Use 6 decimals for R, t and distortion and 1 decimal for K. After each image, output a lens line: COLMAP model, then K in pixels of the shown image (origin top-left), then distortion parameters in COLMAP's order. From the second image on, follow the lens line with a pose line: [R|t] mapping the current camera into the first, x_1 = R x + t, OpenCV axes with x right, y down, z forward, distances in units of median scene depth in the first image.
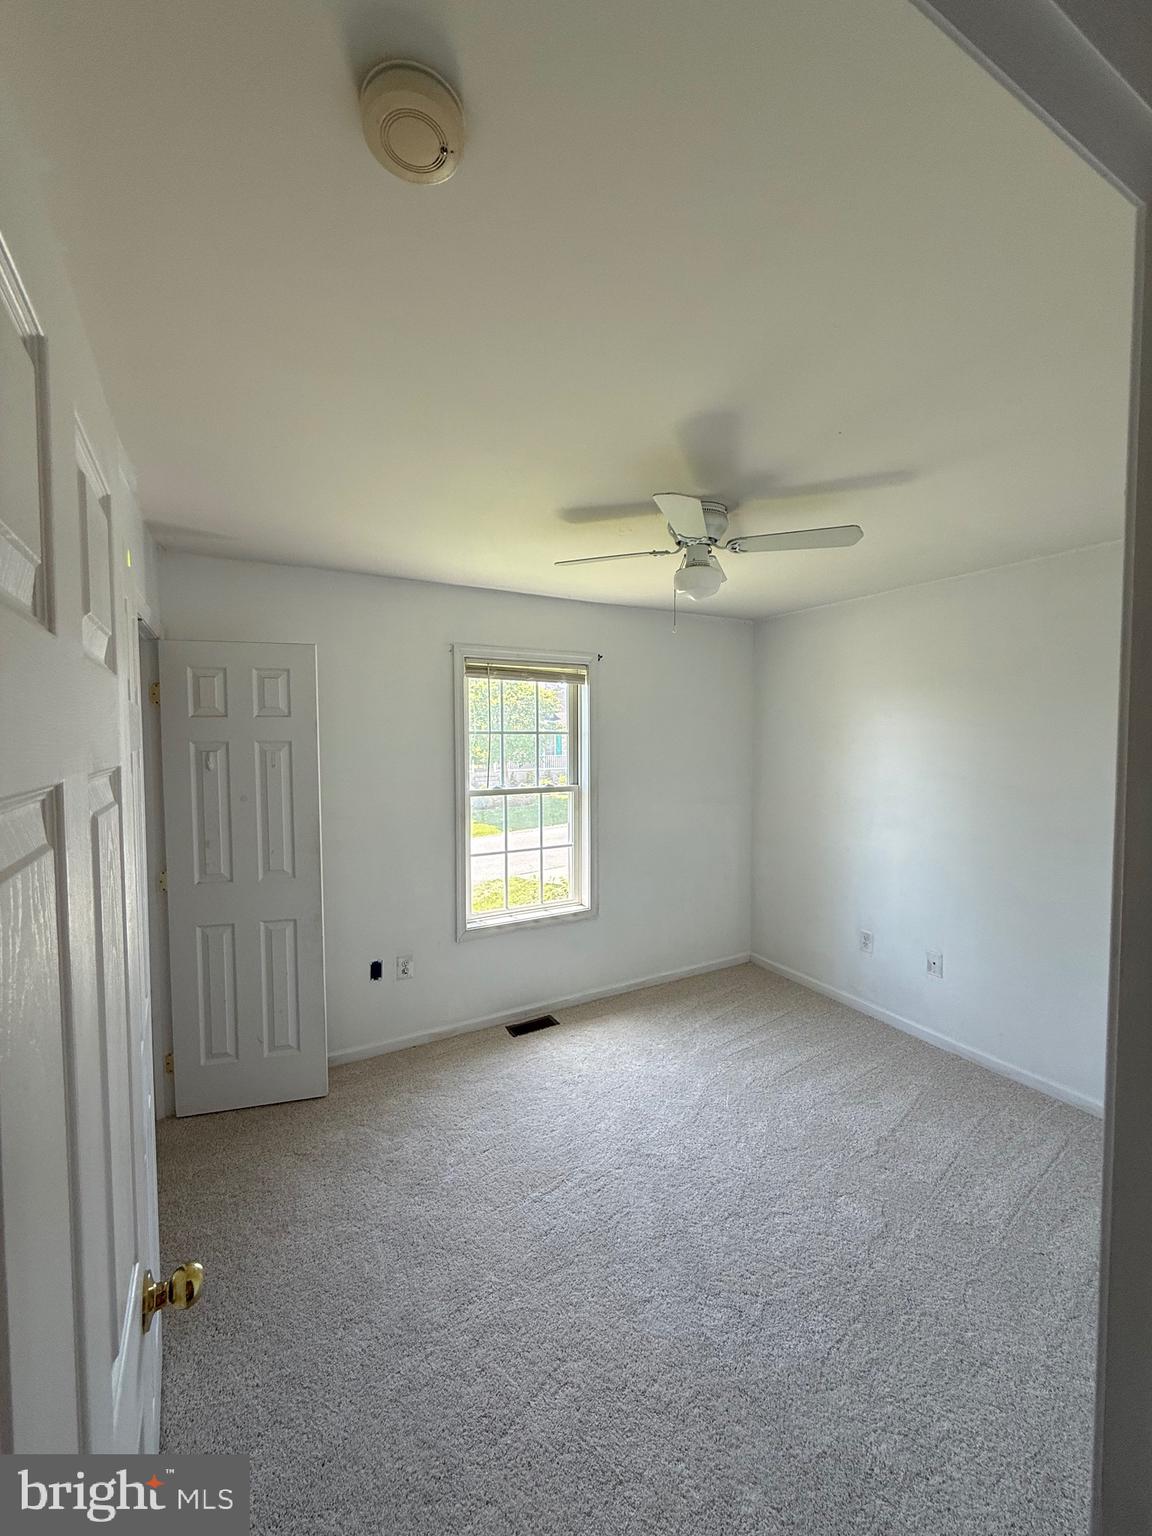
lens RADIAL K [[611.4, 0, 578.4], [0, 611.4, 763.6], [0, 0, 1]] dist [-0.000254, 0.000333]
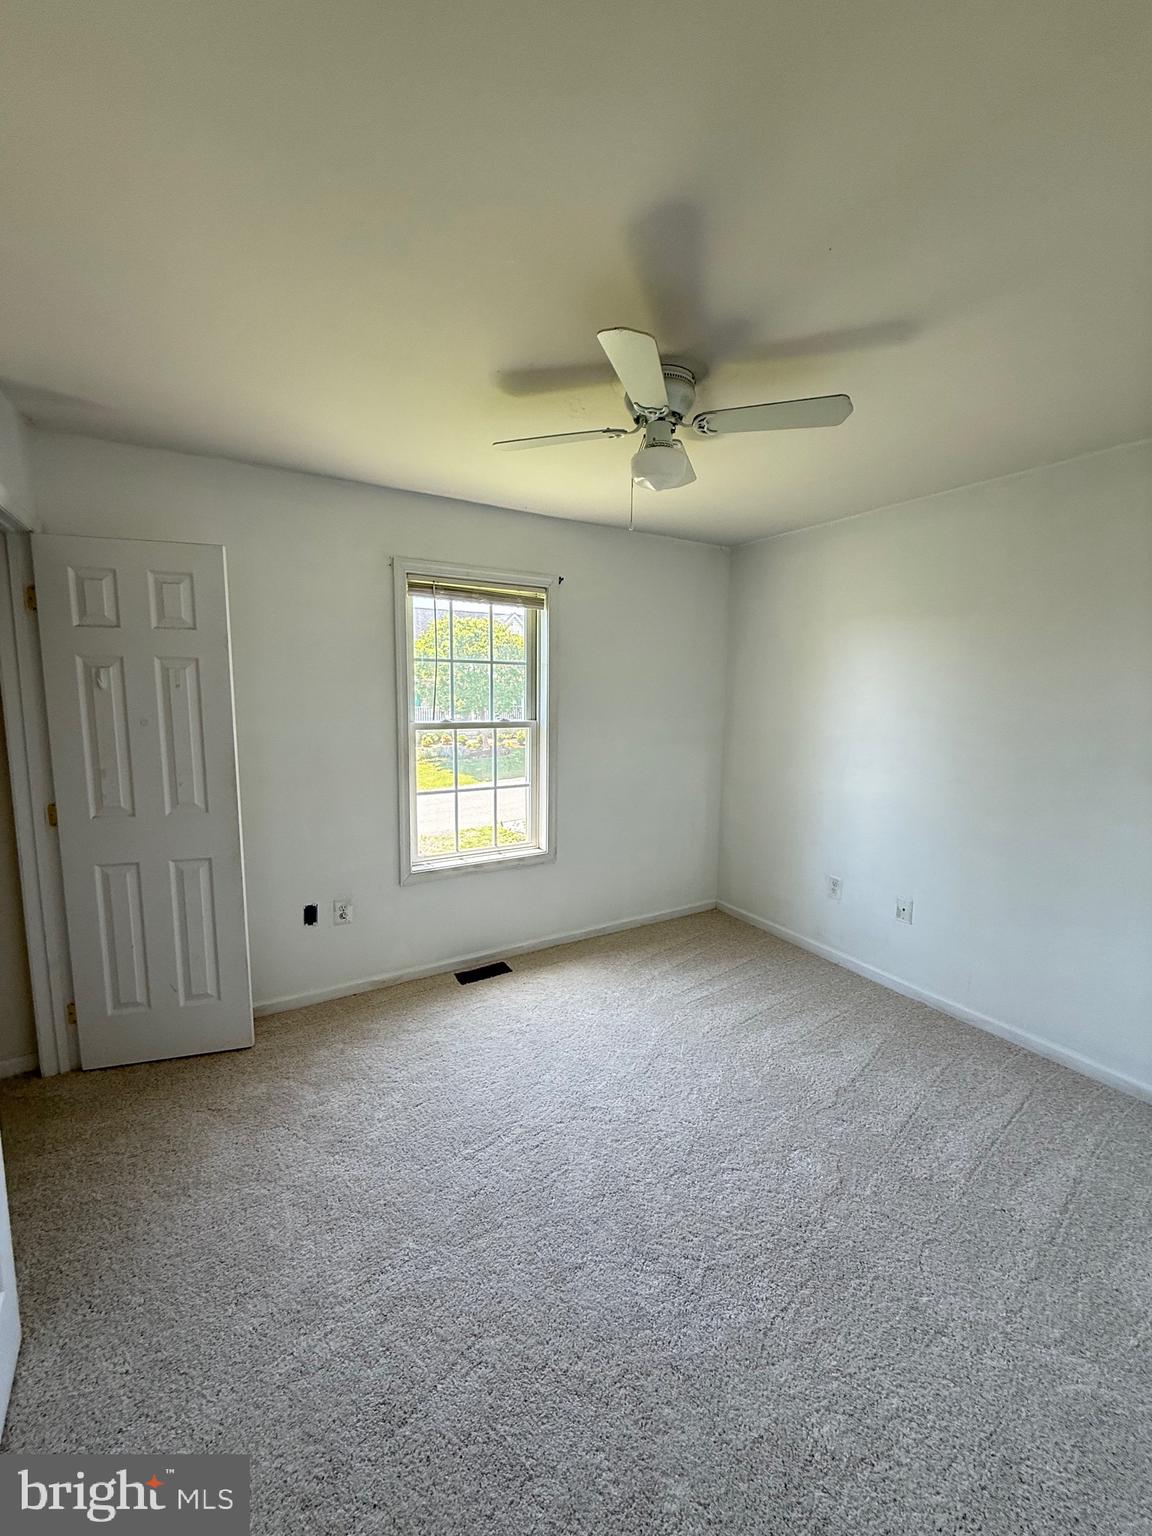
lens RADIAL K [[611.4, 0, 578.4], [0, 611.4, 763.6], [0, 0, 1]] dist [-0.000254, 0.000333]
pose [[0.999417, 0.011344, 0.032217, 0.064352], [-0.013789, 0.996957, 0.076725, 0.052166], [-0.031248, -0.077124, 0.996532, 0.129722]]
